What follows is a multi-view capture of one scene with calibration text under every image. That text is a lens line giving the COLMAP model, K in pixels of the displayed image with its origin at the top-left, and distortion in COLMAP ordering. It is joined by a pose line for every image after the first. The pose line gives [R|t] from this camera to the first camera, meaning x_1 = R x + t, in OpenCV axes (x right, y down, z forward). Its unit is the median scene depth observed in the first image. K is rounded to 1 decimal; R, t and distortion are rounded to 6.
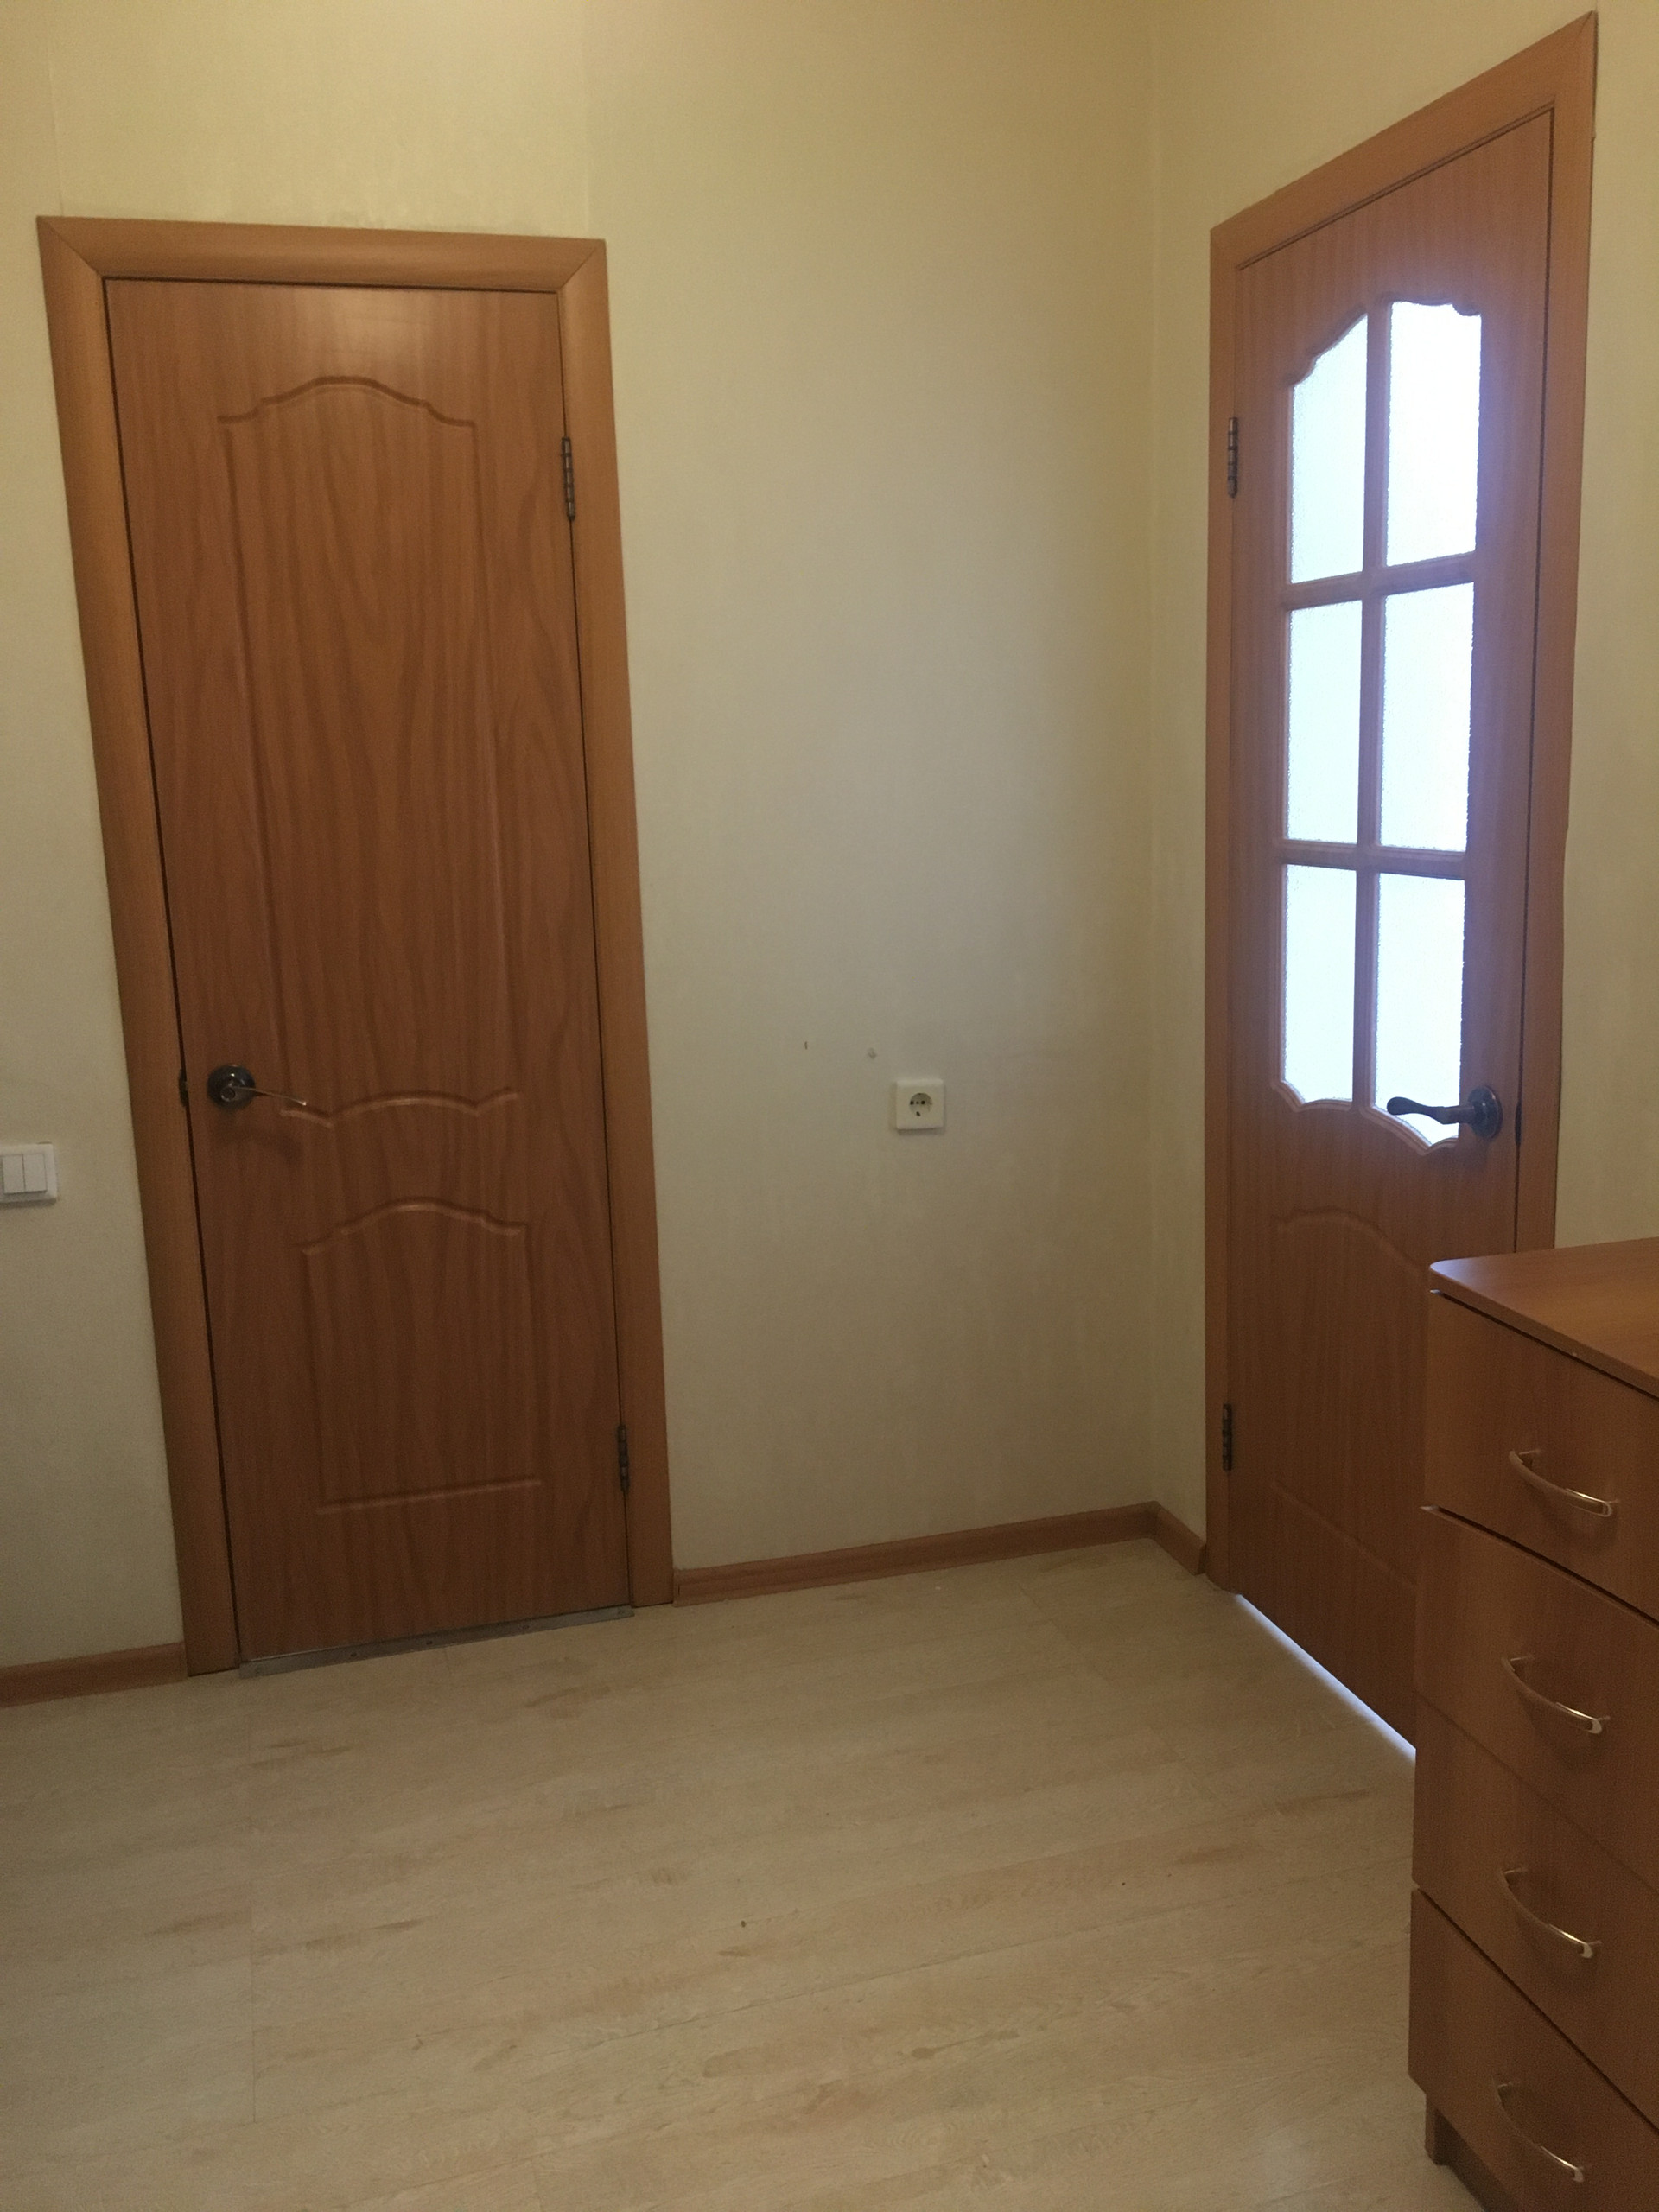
lens RADIAL K [[1876.5, 0, 829.5], [0, 1876.5, 1106.0], [0, 0, 1]] dist [0.074840, -0.066203]
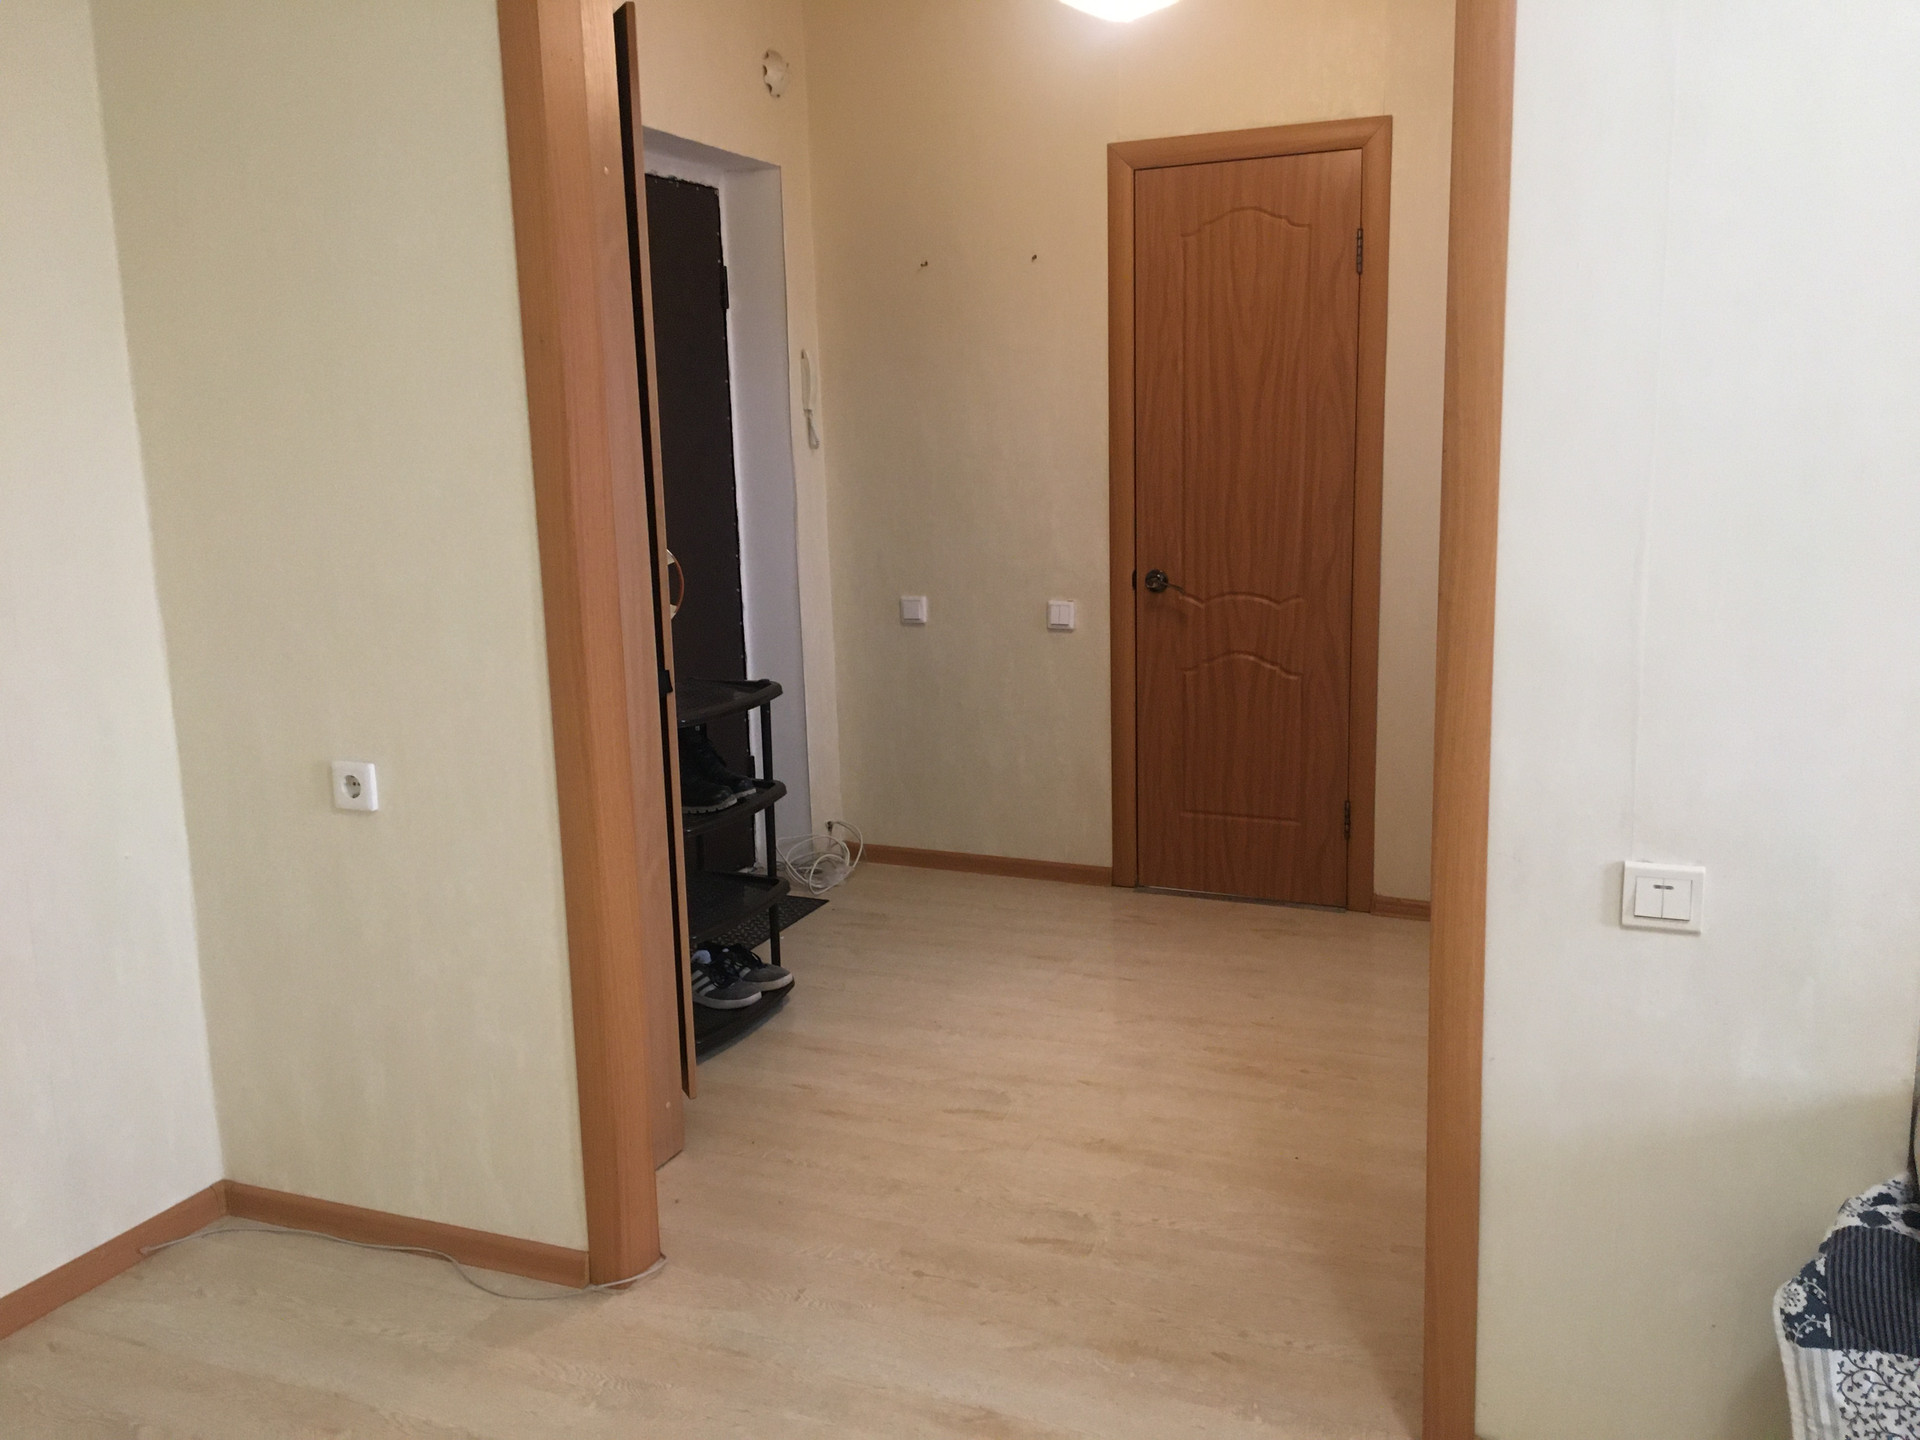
lens RADIAL K [[1628.8, 0, 960.0], [0, 1628.8, 720.0], [0, 0, 1]] dist [0.074840, -0.066203]
pose [[0.773482, 0.130091, -0.620324, 0.565459], [-0.115535, 0.991251, 0.063819, 0.046023], [0.623199, 0.022306, 0.781745, -0.409682]]
